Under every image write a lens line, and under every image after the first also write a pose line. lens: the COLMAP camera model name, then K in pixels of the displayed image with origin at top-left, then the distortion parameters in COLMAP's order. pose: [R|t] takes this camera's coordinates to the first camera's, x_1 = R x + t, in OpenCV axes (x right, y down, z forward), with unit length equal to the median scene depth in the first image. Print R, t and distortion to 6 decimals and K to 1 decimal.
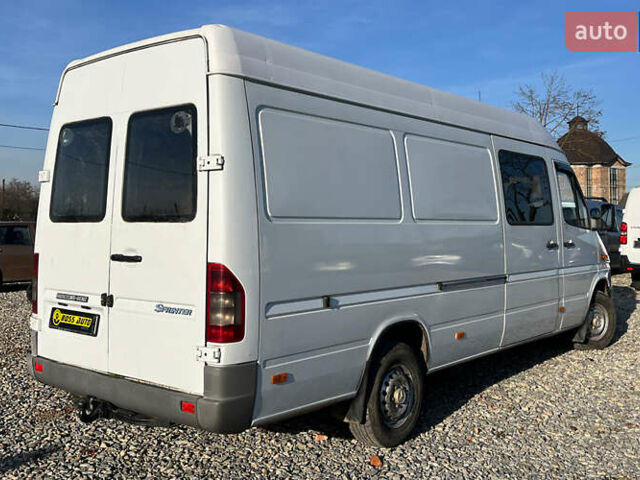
lens RADIAL K [[701.7, 0, 320.0], [0, 701.7, 240.0], [0, 0, 1]] dist [0.011650, -0.002584]
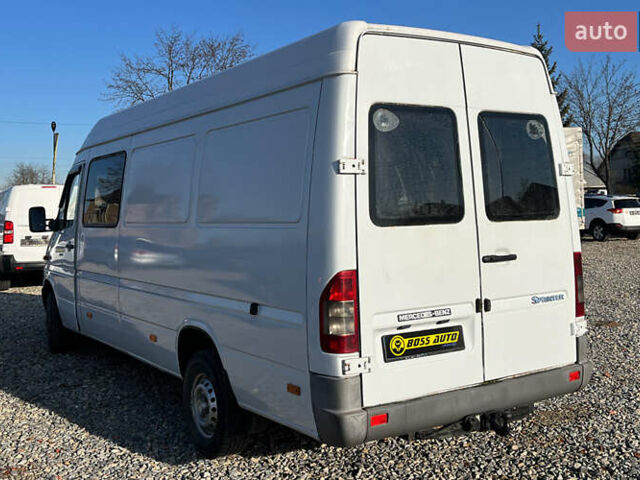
lens RADIAL K [[736.7, 0, 320.3], [0, 736.7, 222.3], [0, 0, 1]] dist [0.014903, -0.005885]
pose [[0.291500, -0.026517, 0.956203, -1.316844], [0.047707, 0.998775, 0.013154, -0.049313], [-0.955381, 0.041783, 0.292408, 0.918751]]
